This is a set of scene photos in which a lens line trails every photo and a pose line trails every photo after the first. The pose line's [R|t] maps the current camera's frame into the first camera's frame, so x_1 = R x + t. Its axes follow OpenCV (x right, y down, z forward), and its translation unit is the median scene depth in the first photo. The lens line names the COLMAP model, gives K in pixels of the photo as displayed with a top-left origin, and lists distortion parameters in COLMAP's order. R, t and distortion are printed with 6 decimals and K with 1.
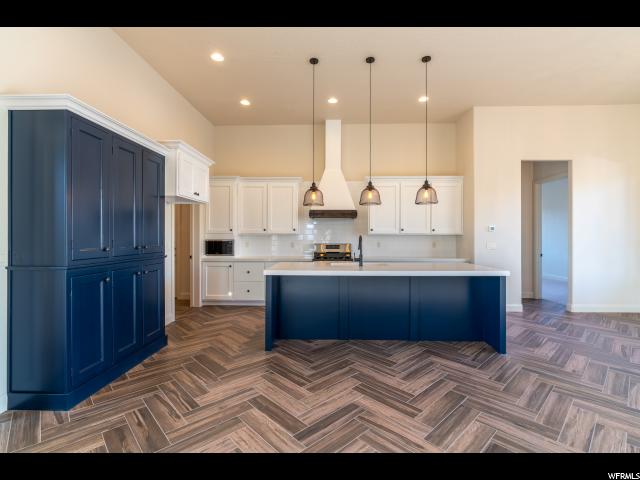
lens RADIAL K [[301.5, 0, 323.5], [0, 301.5, 237.5], [0, 0, 1]] dist [-0.001032, -0.000479]
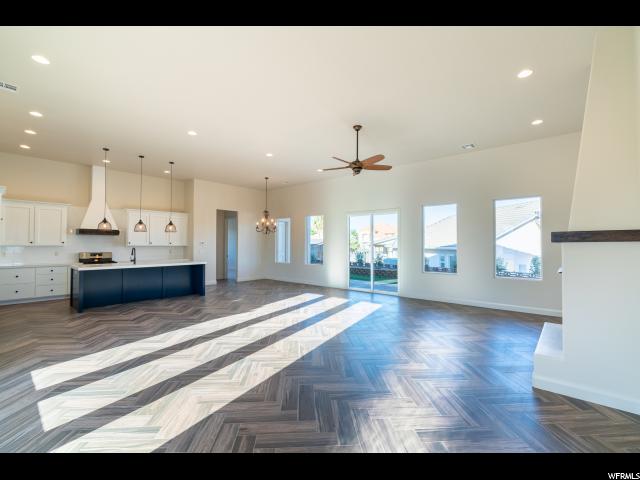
lens RADIAL K [[293.2, 0, 319.0], [0, 293.2, 240.7], [0, 0, 1]] dist [-0.010714, 0.004126]
pose [[0.651214, 0.013014, 0.758783, -0.404857], [-0.004335, 0.999900, -0.013429, -0.024682], [-0.758882, 0.005456, 0.651205, -0.842313]]
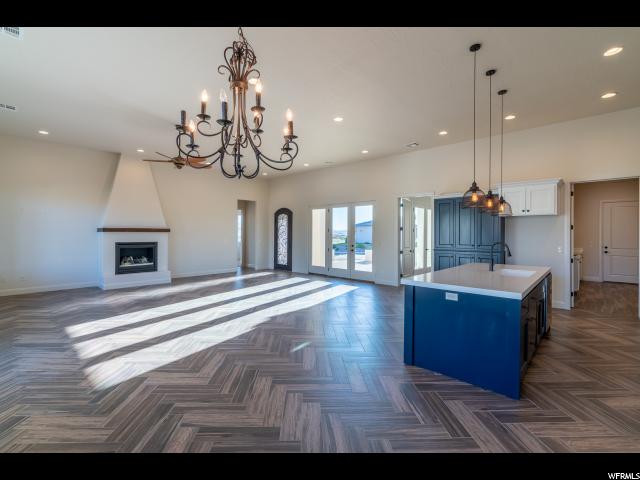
lens RADIAL K [[293.2, 0, 320.1], [0, 293.2, 237.5], [0, 0, 1]] dist [-0.010714, 0.004126]
pose [[-0.658159, 0.006363, -0.752852, 1.023330], [-0.002885, 0.999936, 0.010974, -0.025817], [0.752873, 0.009394, -0.658098, 0.957738]]
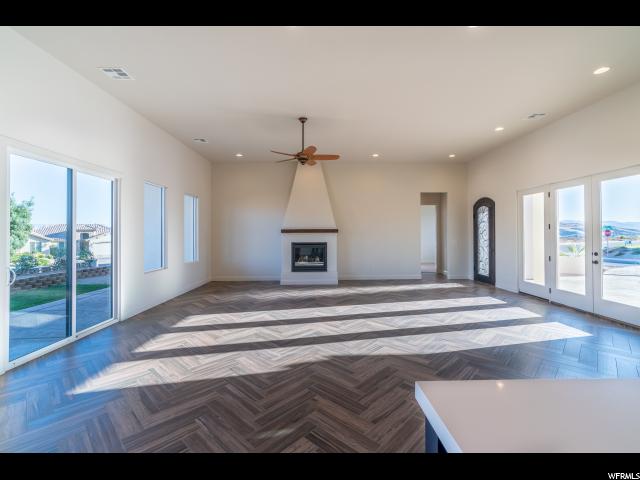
lens RADIAL K [[293.2, 0, 323.6], [0, 293.2, 232.0], [0, 0, 1]] dist [-0.010714, 0.004126]
pose [[-0.998935, 0.004809, -0.045882, 0.485524], [0.005269, 0.999937, -0.009896, -0.023395], [0.045831, -0.010127, -0.998898, 0.855179]]
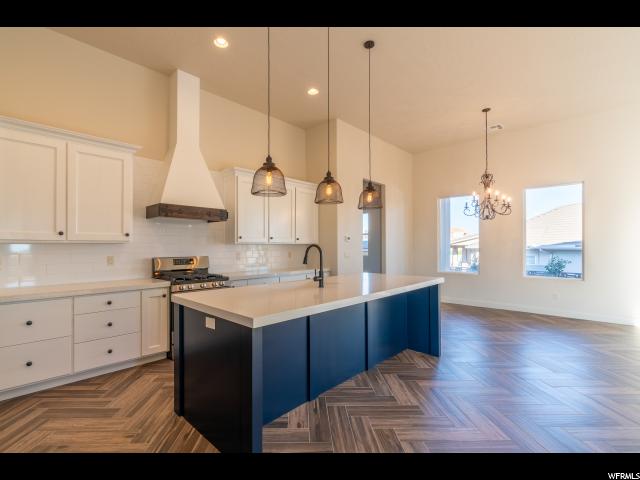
lens RADIAL K [[293.2, 0, 304.6], [0, 293.2, 245.3], [0, 0, 1]] dist [-0.010714, 0.004126]
pose [[0.681244, -0.001136, 0.732055, -0.329353], [0.003221, 0.999994, -0.001446, -0.003511], [-0.732049, 0.003342, 0.681244, 0.436782]]
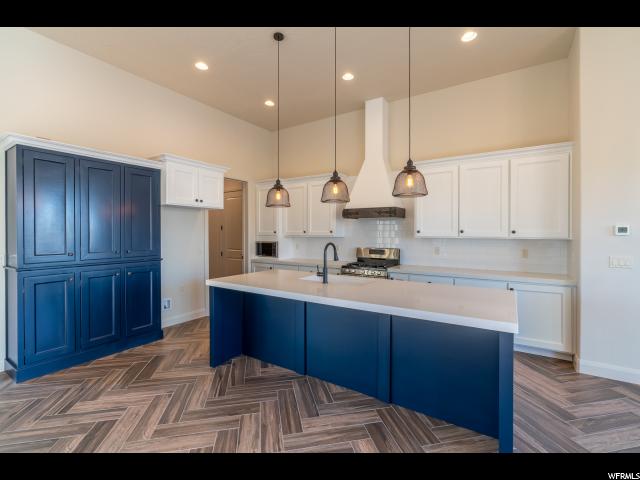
lens RADIAL K [[293.2, 0, 322.4], [0, 293.2, 233.4], [0, 0, 1]] dist [-0.010714, 0.004126]
pose [[0.855329, 0.001341, -0.518083, 0.398984], [-0.000824, 0.999999, 0.001229, -0.025252], [0.518084, -0.000624, 0.855330, 0.283502]]
